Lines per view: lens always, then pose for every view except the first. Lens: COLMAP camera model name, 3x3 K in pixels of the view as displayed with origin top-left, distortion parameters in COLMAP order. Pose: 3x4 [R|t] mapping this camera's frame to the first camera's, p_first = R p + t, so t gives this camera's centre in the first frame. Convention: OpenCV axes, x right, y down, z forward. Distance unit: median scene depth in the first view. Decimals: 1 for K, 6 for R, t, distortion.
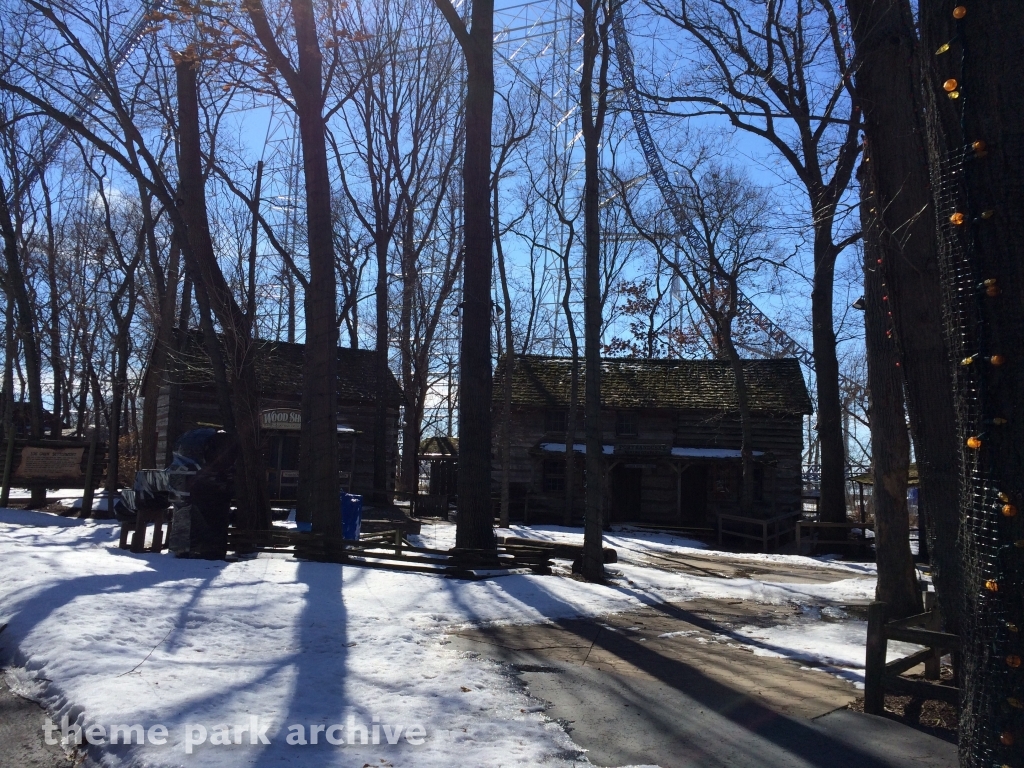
lens RADIAL K [[876.9, 0, 512.0], [0, 876.9, 384.0], [0, 0, 1]] dist [0.037910, -0.065517]
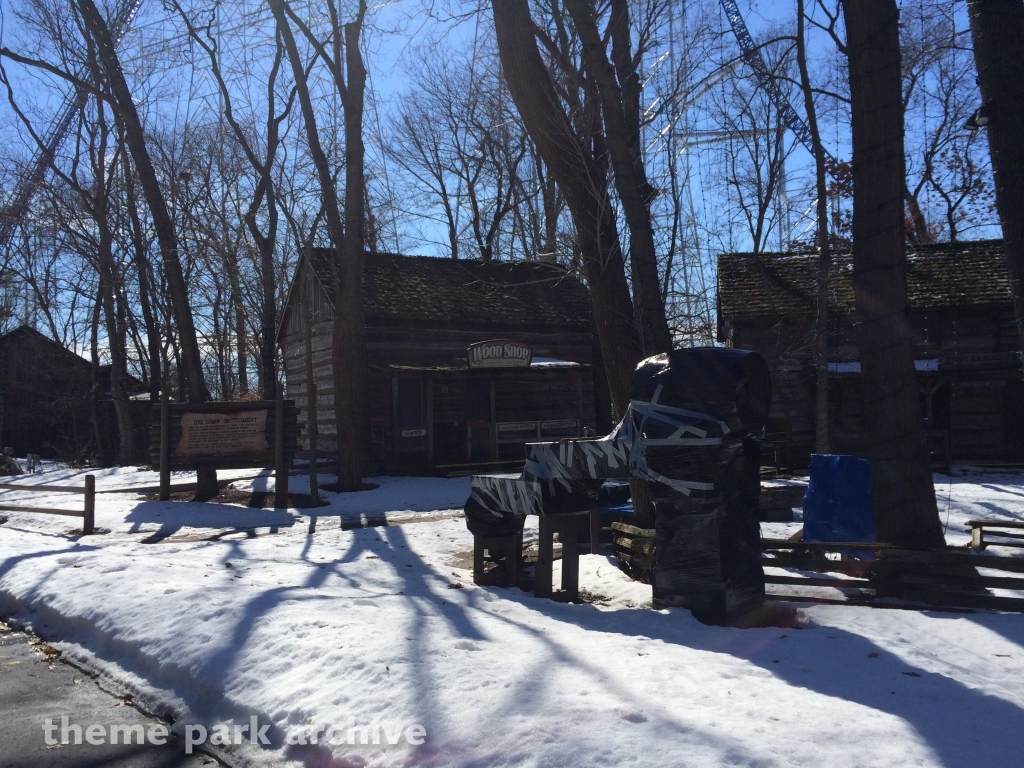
lens RADIAL K [[917.1, 0, 512.0], [0, 917.1, 384.0], [0, 0, 1]] dist [0.004692, -0.002112]
pose [[0.995746, -0.069312, -0.060710, -0.202133], [0.073482, 0.994879, 0.069395, 0.012674], [0.055589, -0.073561, 0.995740, 0.229933]]
